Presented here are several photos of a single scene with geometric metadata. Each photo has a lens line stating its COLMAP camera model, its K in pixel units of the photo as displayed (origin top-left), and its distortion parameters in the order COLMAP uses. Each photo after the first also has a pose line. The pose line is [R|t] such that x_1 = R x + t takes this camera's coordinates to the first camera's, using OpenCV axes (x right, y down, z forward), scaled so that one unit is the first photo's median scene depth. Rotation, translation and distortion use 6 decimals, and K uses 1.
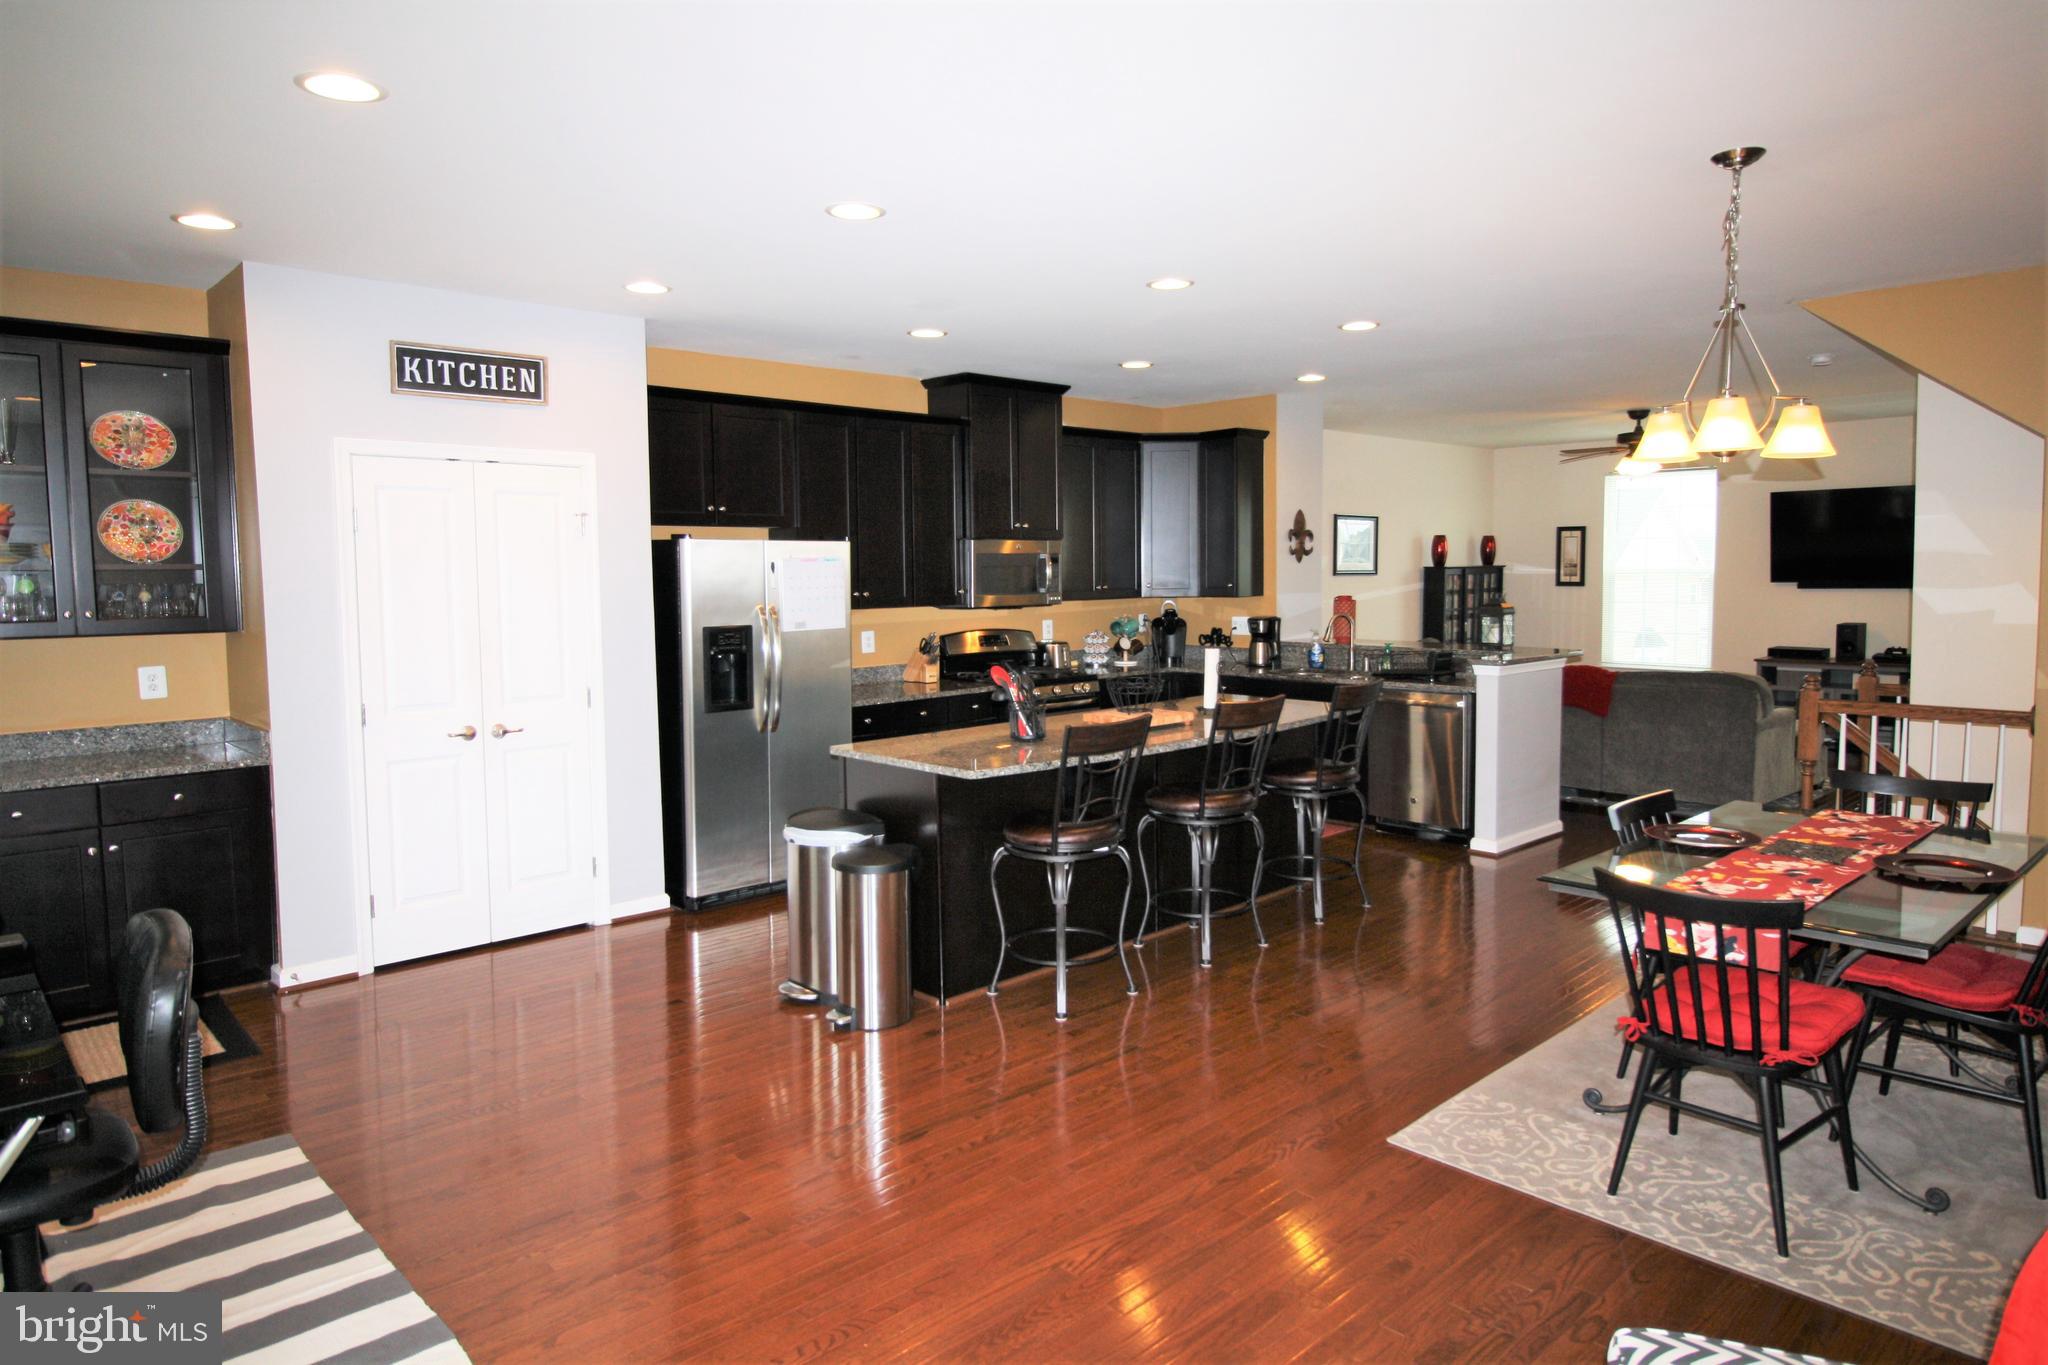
lens RADIAL K [[1242.0, 0, 1031.6], [0, 1242.0, 667.3], [0, 0, 1]] dist [0.003210, -0.006678]
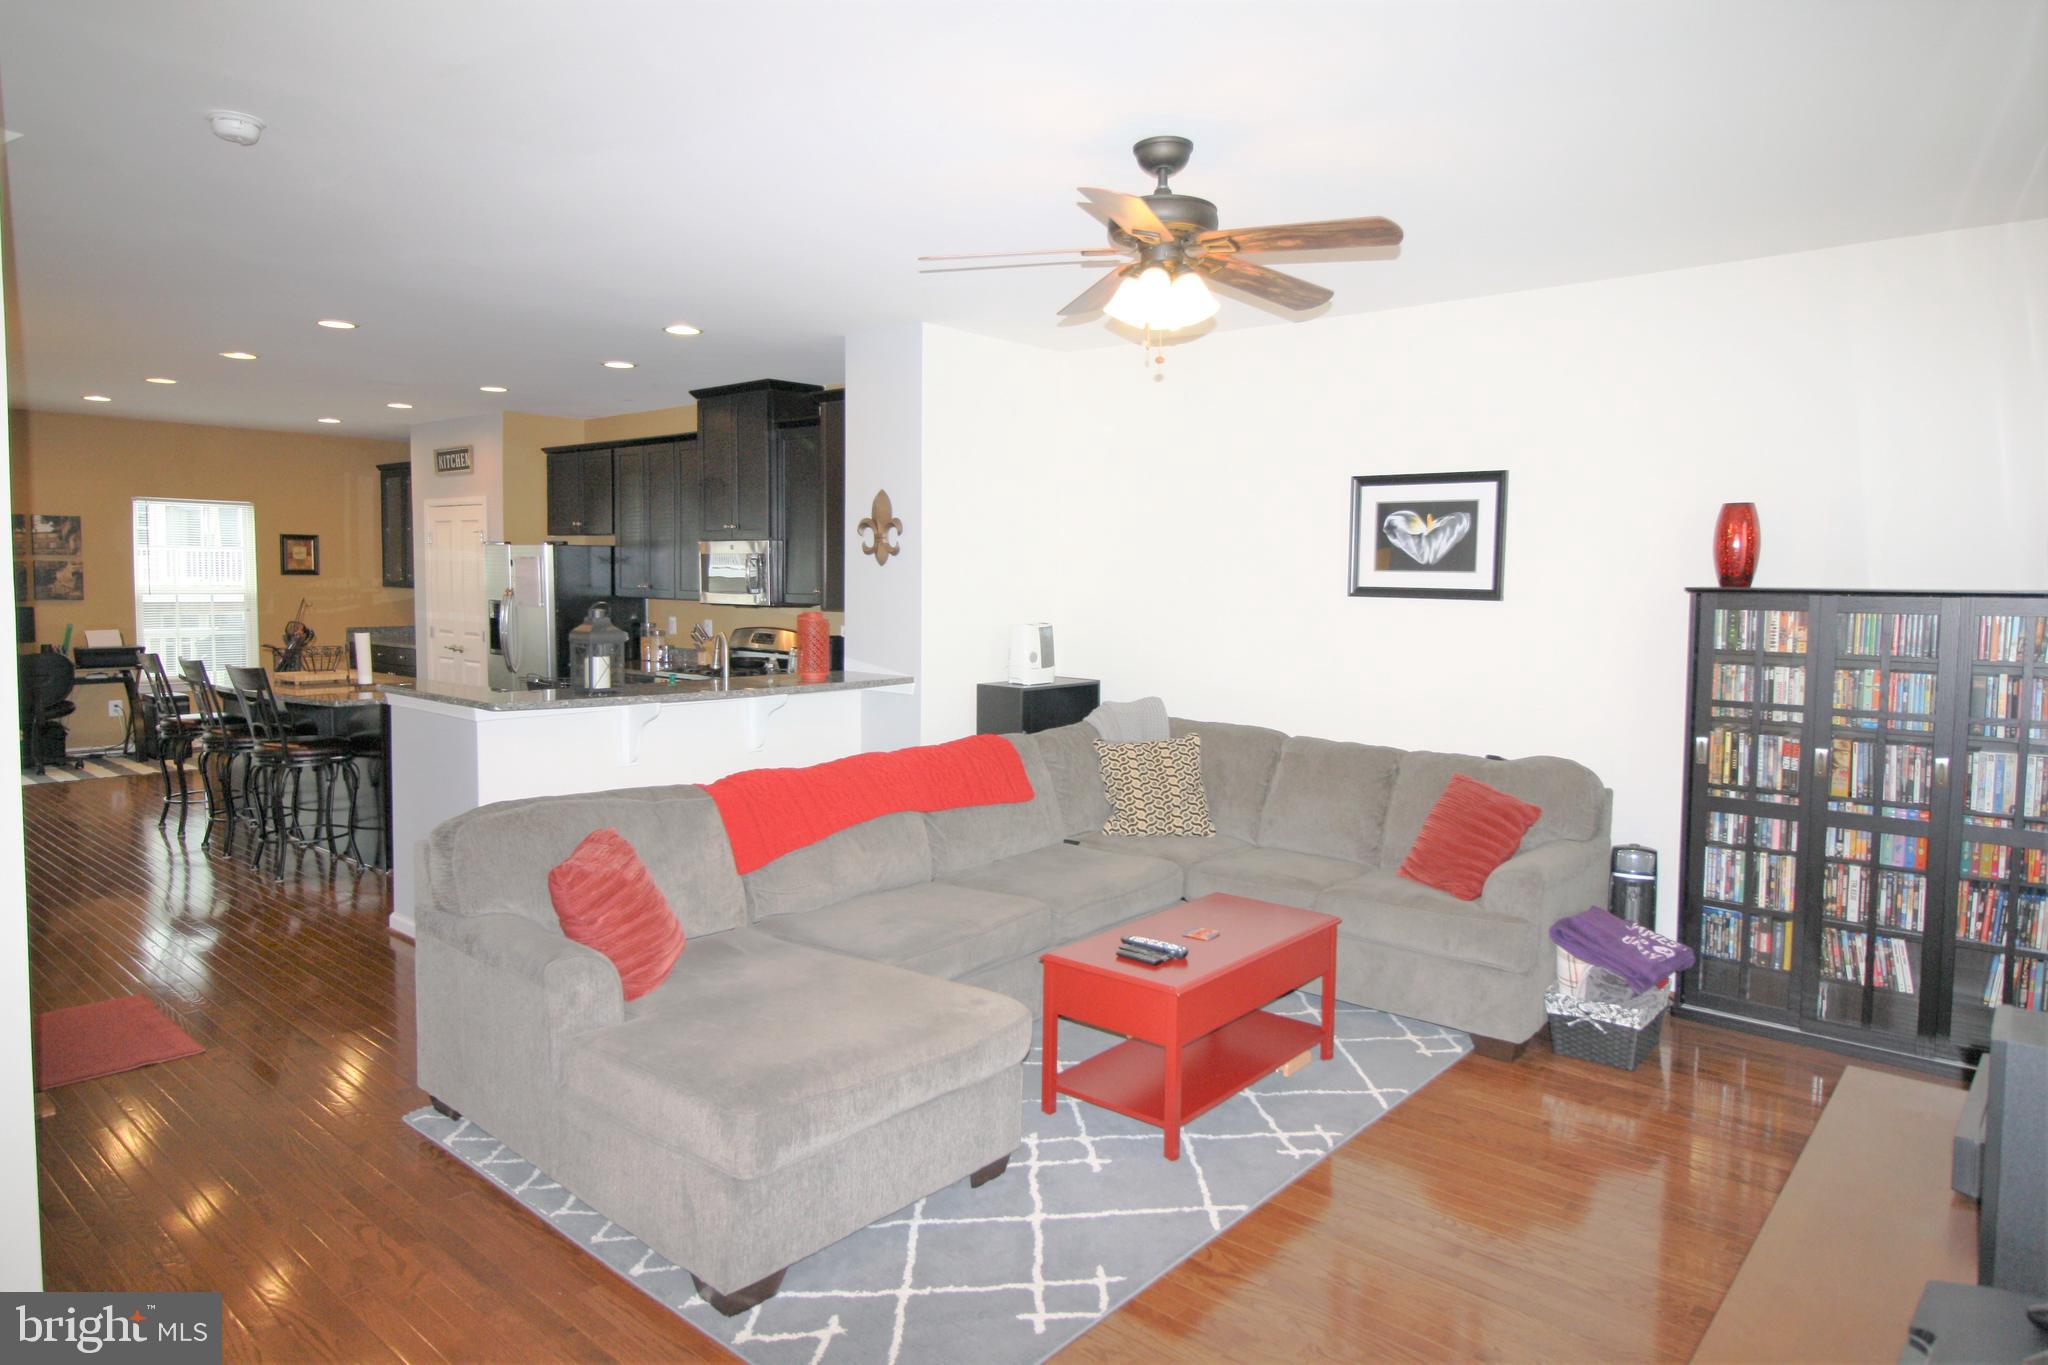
lens RADIAL K [[1242.0, 0, 1037.4], [0, 1242.0, 675.5], [0, 0, 1]] dist [0.003210, -0.006678]
pose [[0.098606, 0.092419, -0.990826, 0.917659], [-0.093841, 0.992105, 0.083200, -0.088872], [0.990692, 0.084776, 0.106500, 1.013053]]
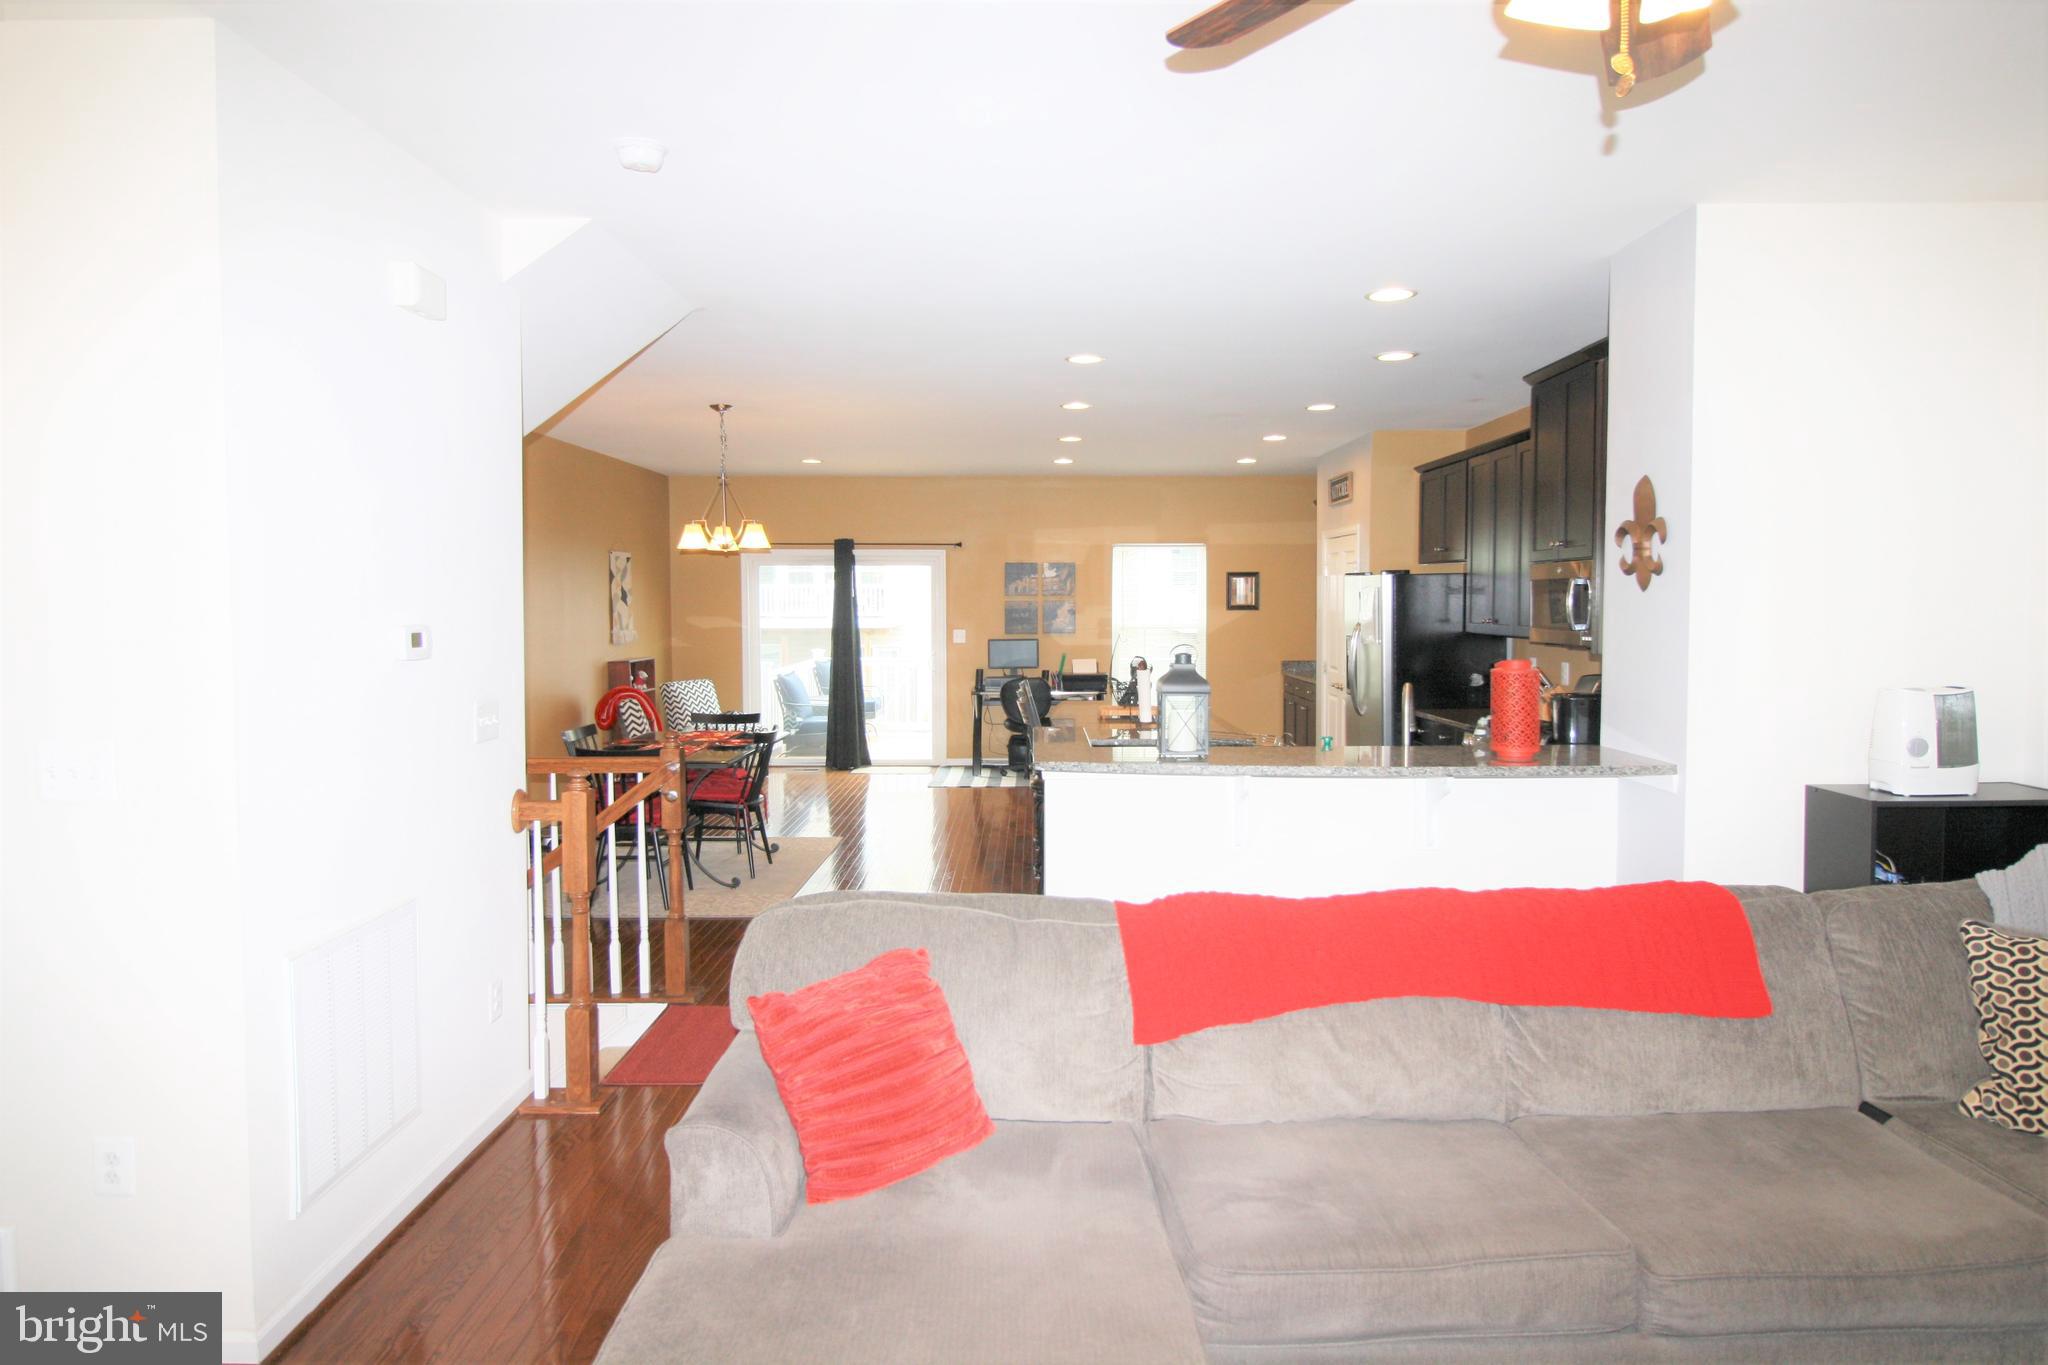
lens RADIAL K [[1242.0, 0, 1018.3], [0, 1242.0, 675.9], [0, 0, 1]] dist [0.003210, -0.006678]
pose [[-0.687549, 0.058141, -0.723806, 0.704066], [-0.046192, 0.991268, 0.123504, -0.098829], [0.724667, 0.118349, -0.678860, 1.142566]]
